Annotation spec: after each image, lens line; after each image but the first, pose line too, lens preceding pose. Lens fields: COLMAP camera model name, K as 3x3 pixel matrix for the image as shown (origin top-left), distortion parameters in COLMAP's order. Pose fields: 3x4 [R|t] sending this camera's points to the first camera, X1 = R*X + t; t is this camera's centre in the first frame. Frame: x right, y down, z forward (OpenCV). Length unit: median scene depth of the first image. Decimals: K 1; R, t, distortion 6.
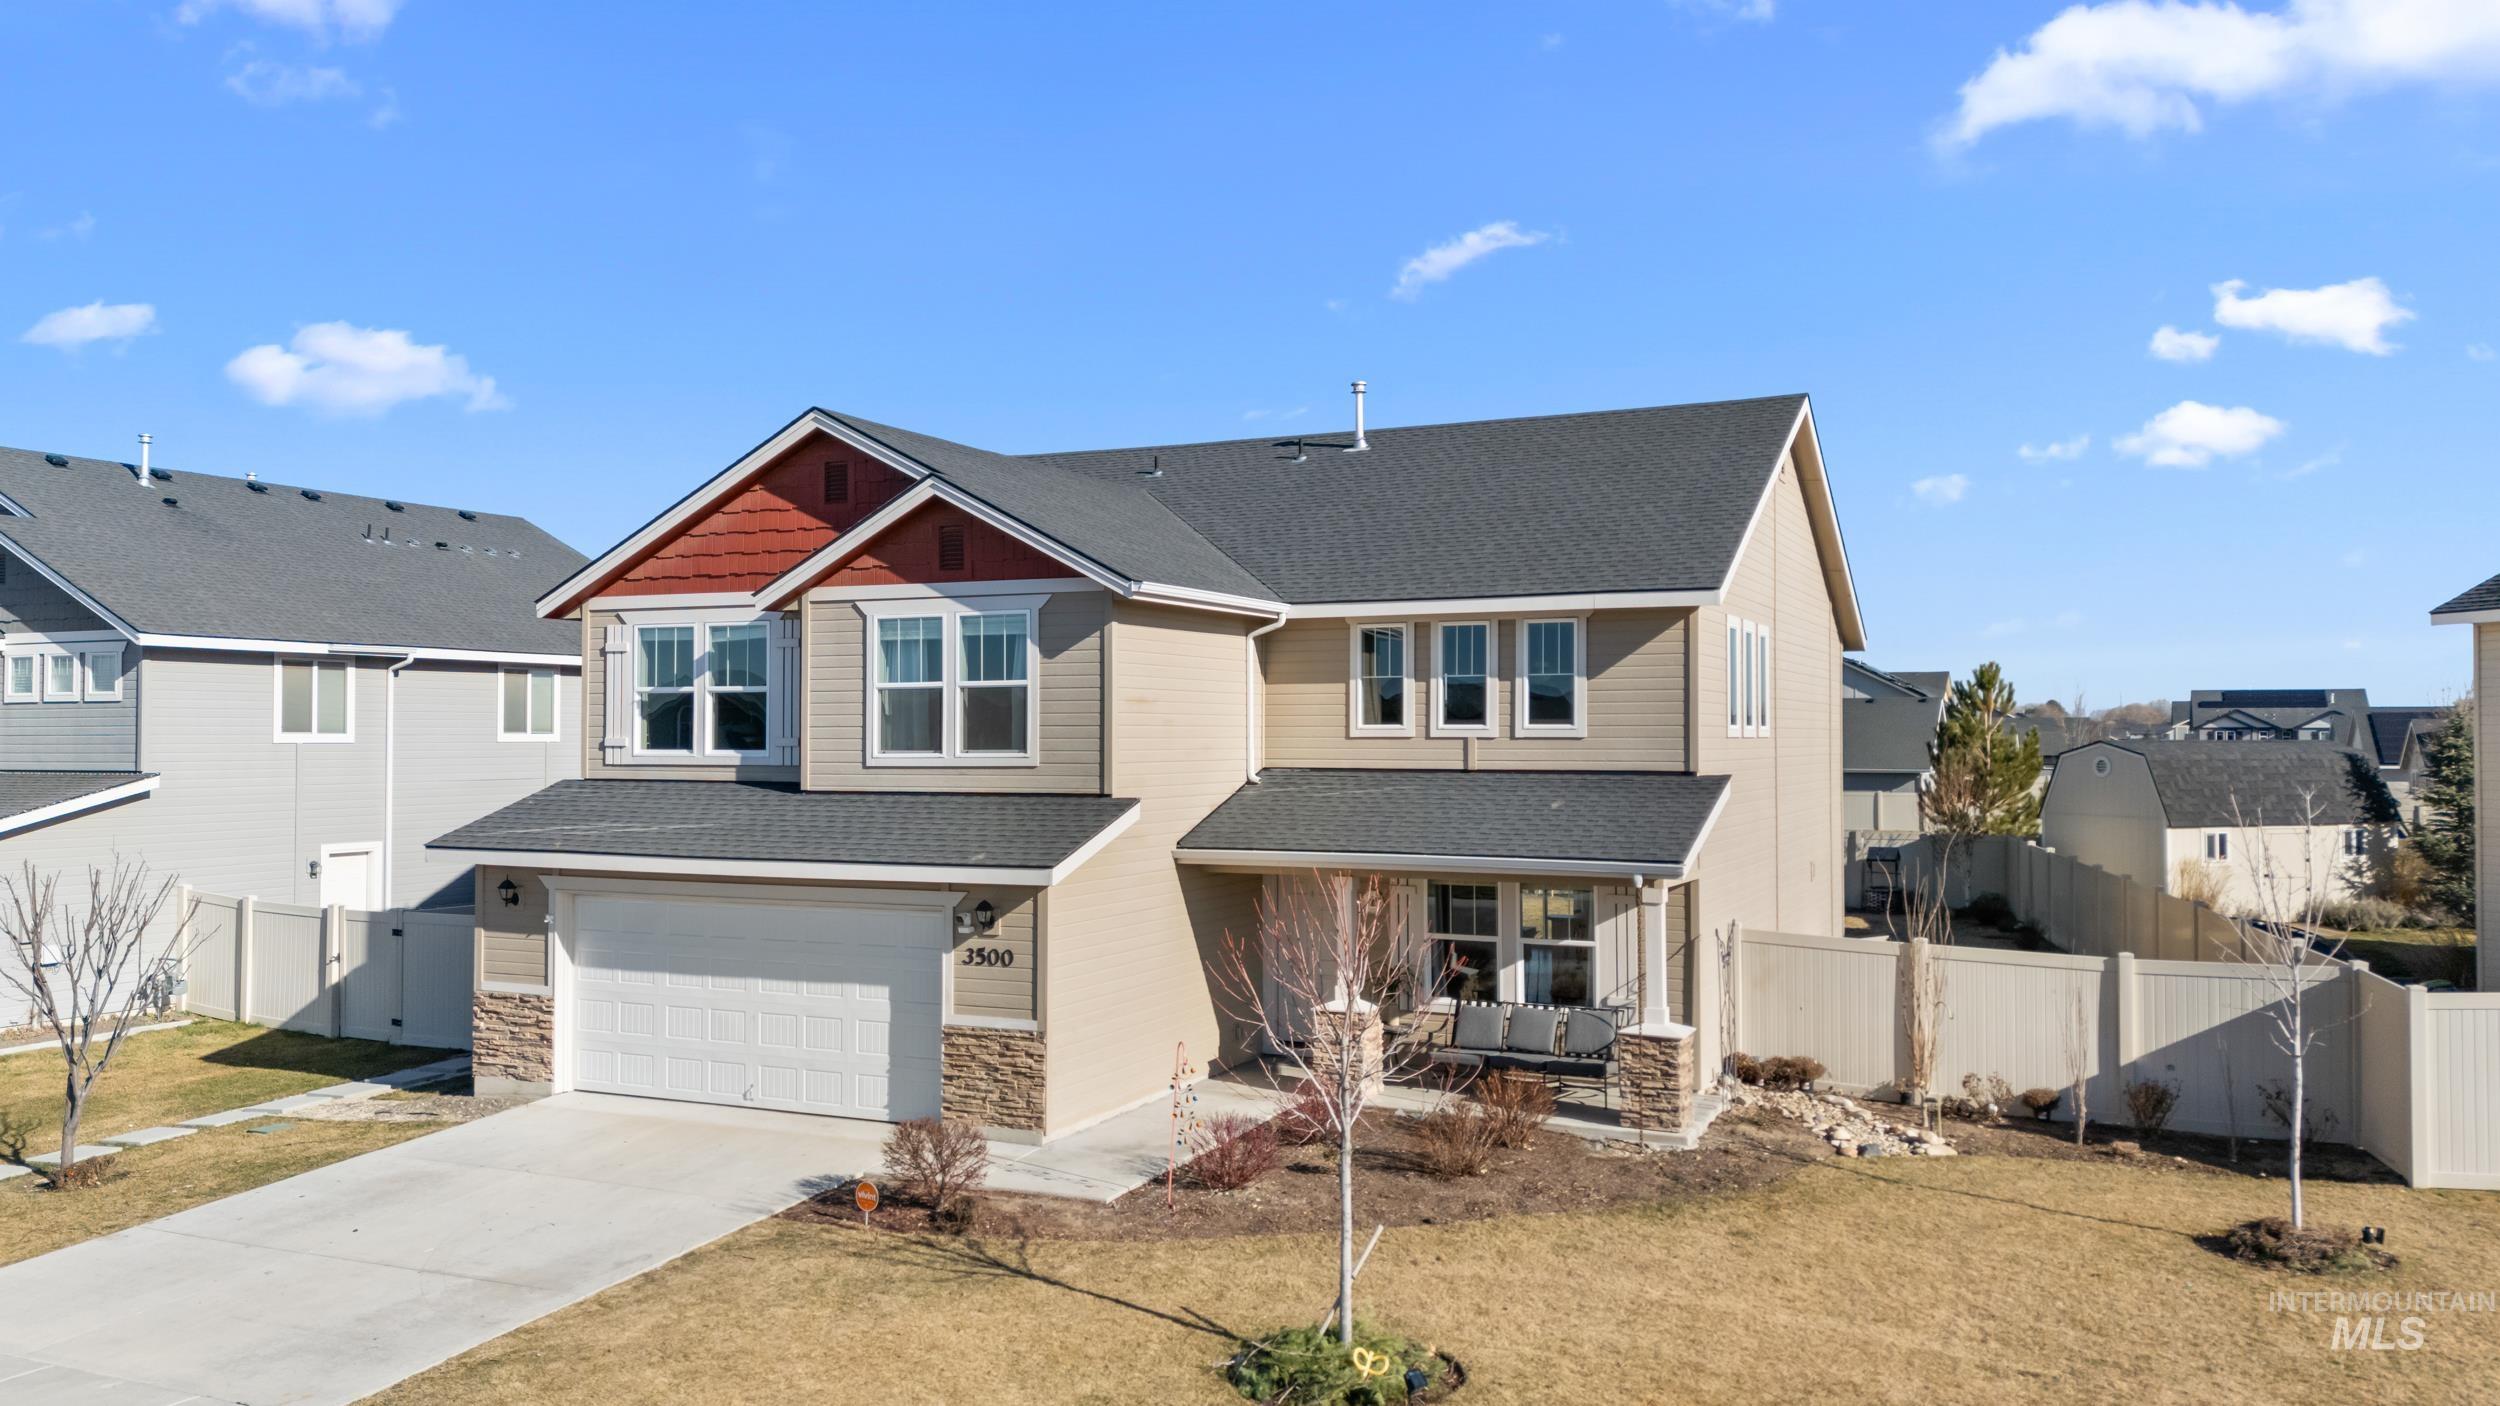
lens RADIAL K [[1845.7, 0, 1250.0], [0, 1845.7, 703.0], [0, 0, 1]] dist [0.134767, -0.173848]
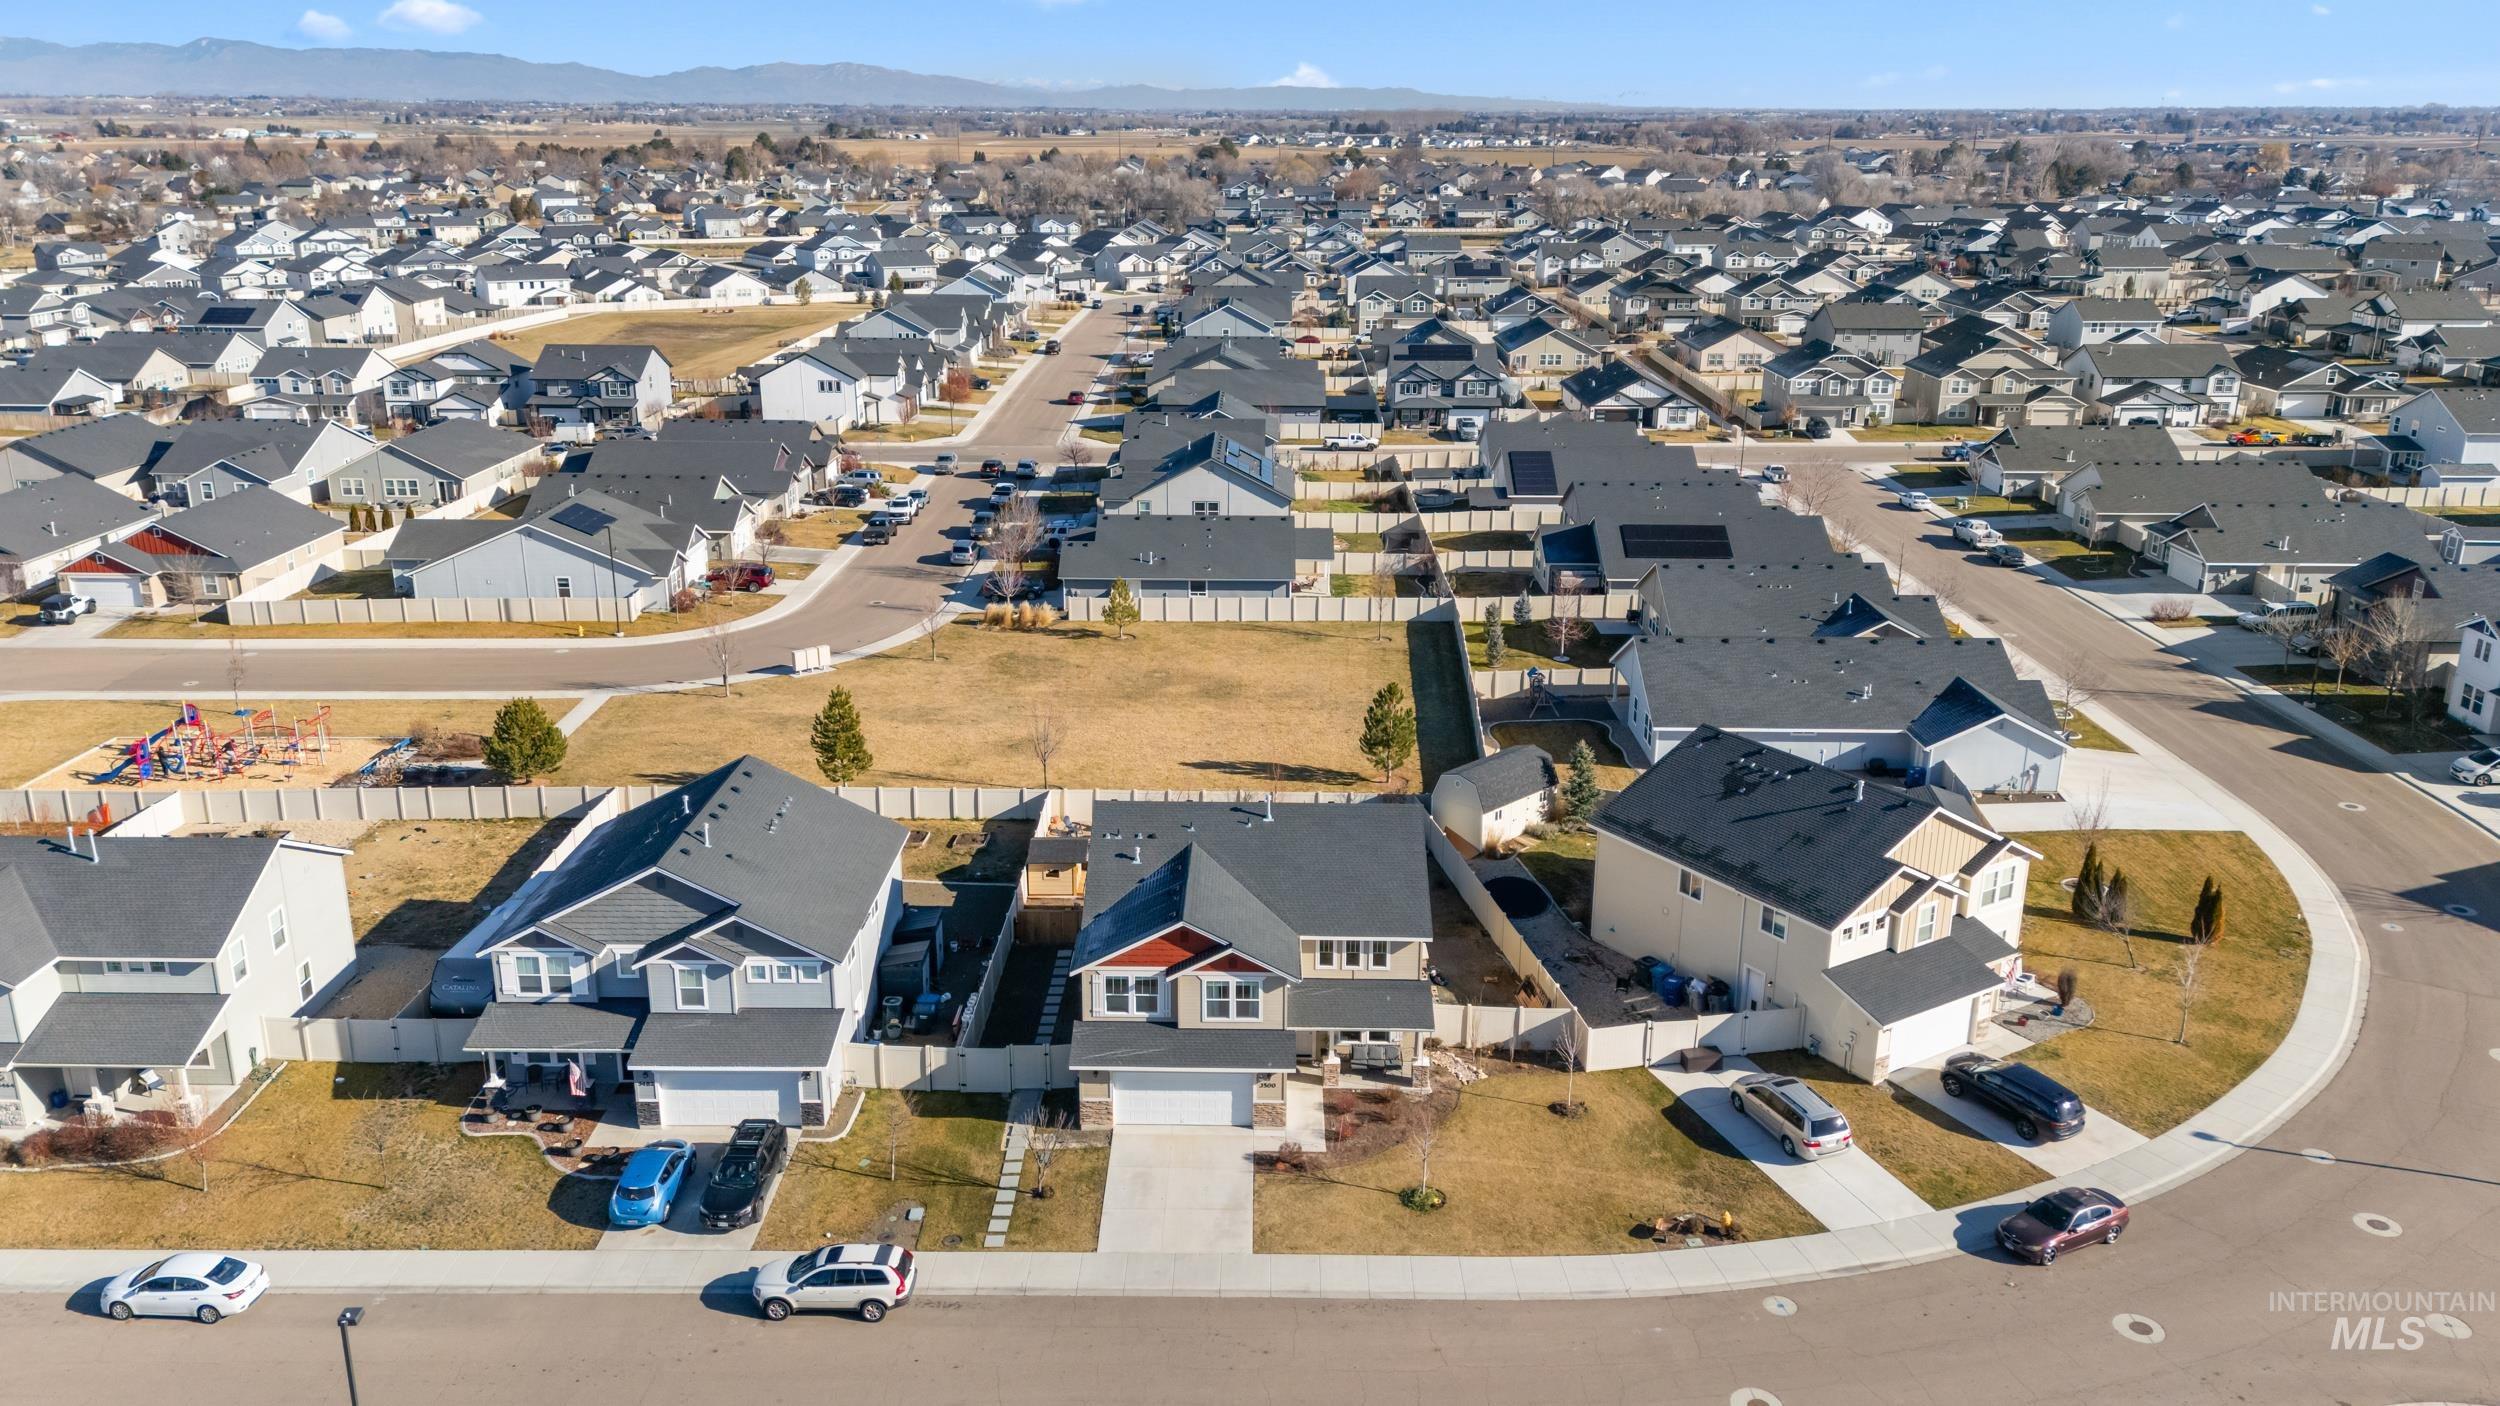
lens RADIAL K [[1845.7, 0, 1250.0], [0, 1845.7, 703.0], [0, 0, 1]] dist [0.134767, -0.173848]
pose [[0.909550, -0.118772, 0.398260, -1.357868], [-0.015053, 0.948249, 0.317171, -1.531686], [-0.415321, -0.294478, 0.860692, -1.687619]]
